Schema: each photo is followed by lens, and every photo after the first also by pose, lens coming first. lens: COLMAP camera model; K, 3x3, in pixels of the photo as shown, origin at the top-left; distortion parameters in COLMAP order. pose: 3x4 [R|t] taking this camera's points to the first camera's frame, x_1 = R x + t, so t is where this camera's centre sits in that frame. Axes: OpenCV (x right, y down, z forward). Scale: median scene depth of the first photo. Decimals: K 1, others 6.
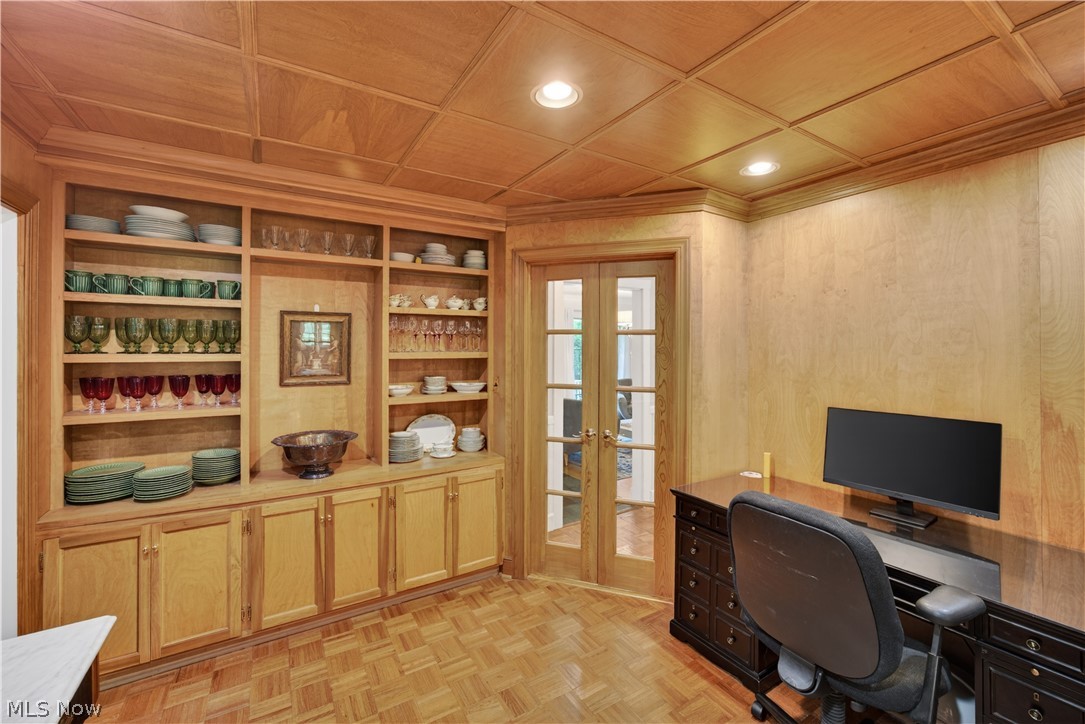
lens RADIAL K [[435.9, 0, 539.2], [0, 435.9, 345.0], [0, 0, 1]] dist [-0.000873, 0.000211]
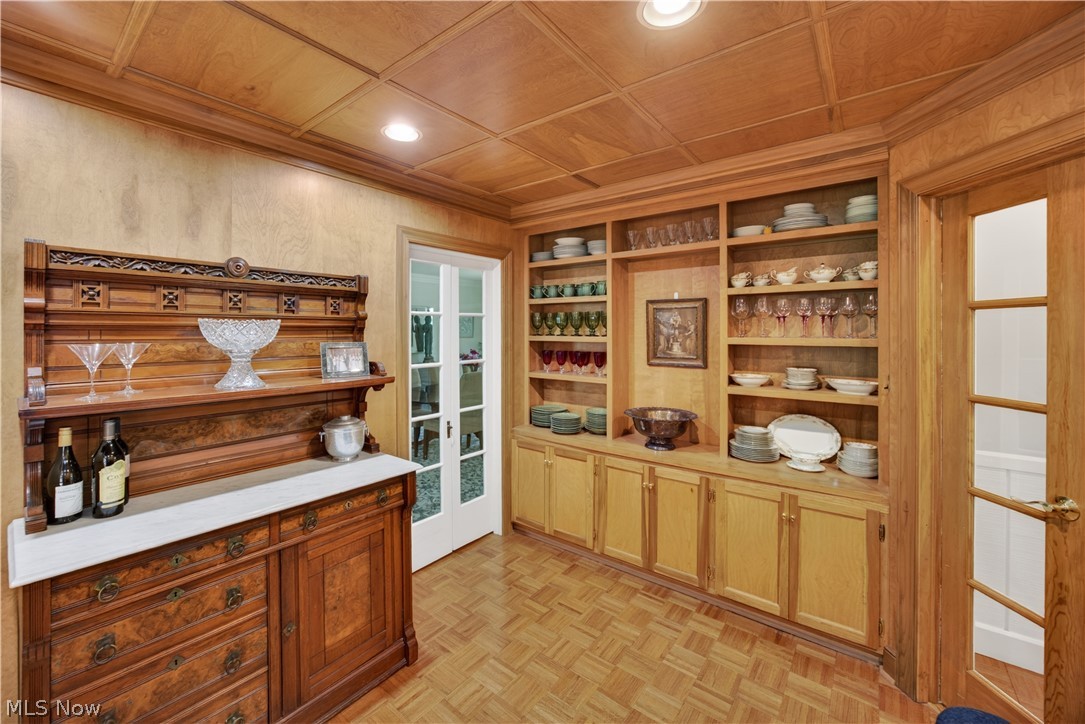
lens RADIAL K [[451.0, 0, 540.0], [0, 451.0, 333.5], [0, 0, 1]] dist [0.002000, 0.000590]
pose [[0.354574, 0.002802, -0.935024, 0.429907], [0.002121, 0.999991, 0.003801, 0.004494], [0.935026, -0.003331, 0.354564, 0.294376]]
